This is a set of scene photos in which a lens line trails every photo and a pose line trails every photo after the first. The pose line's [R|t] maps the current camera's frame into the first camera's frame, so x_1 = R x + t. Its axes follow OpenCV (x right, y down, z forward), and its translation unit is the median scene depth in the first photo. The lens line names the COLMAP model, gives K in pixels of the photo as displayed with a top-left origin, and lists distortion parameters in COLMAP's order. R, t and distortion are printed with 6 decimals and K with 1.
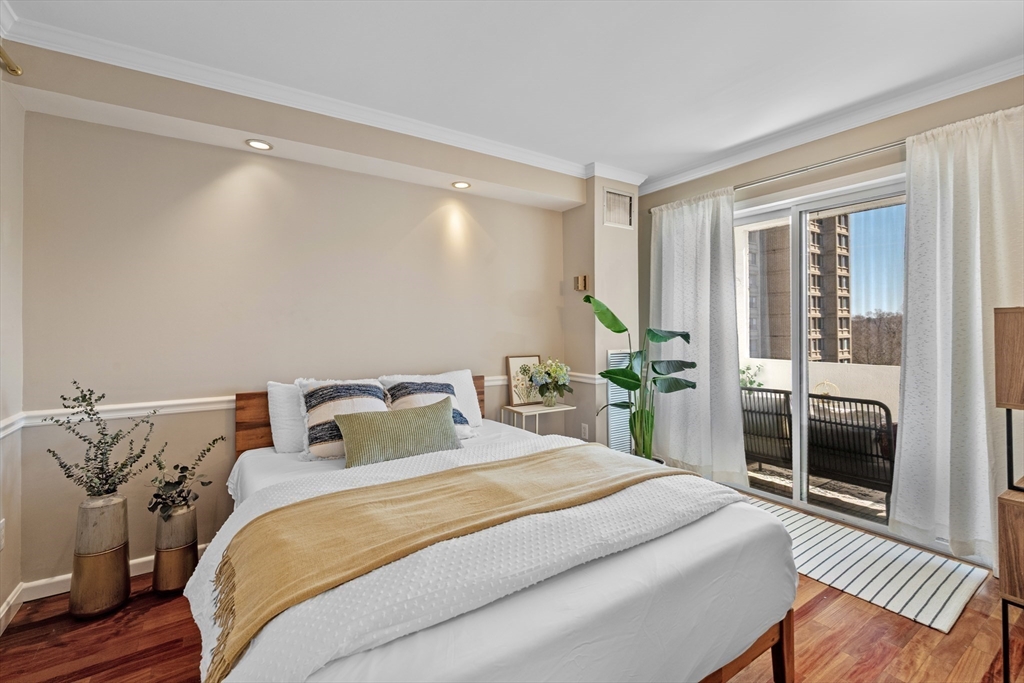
lens RADIAL K [[437.1, 0, 511.5], [0, 437.1, 331.2], [0, 0, 1]] dist [0.000005, -0.000094]
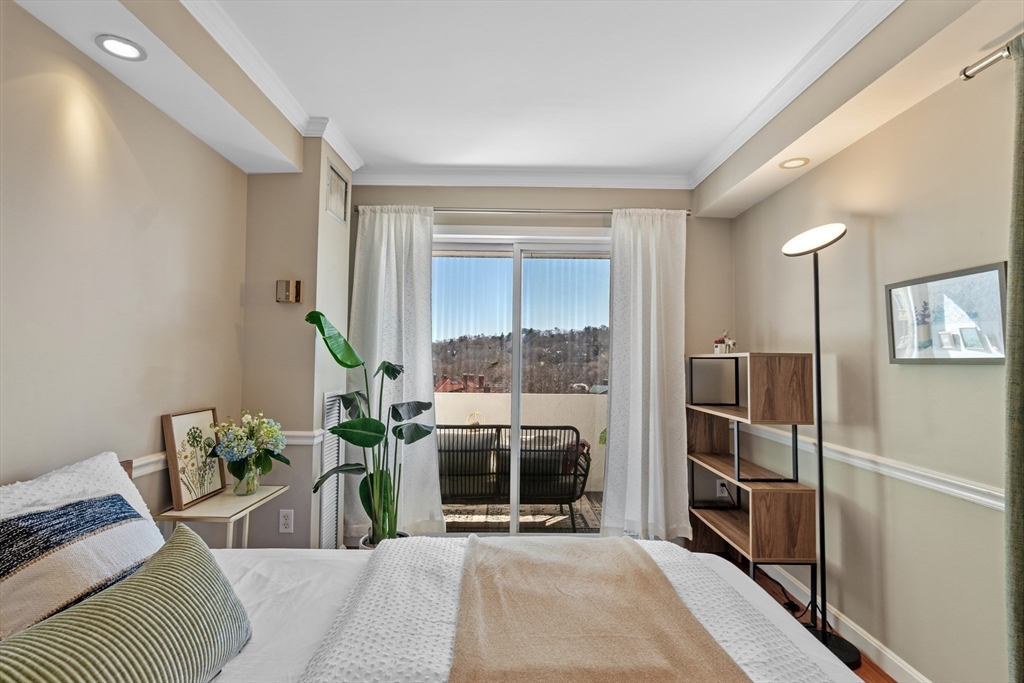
lens RADIAL K [[487.9, 0, 512.0], [0, 487.9, 341.5], [0, 0, 1]] dist [0.000217, -0.000107]
pose [[0.551582, 0.037078, 0.833296, -0.277252], [-0.007014, 0.999182, -0.039817, -0.009465], [-0.834091, 0.016118, 0.551391, 0.348003]]
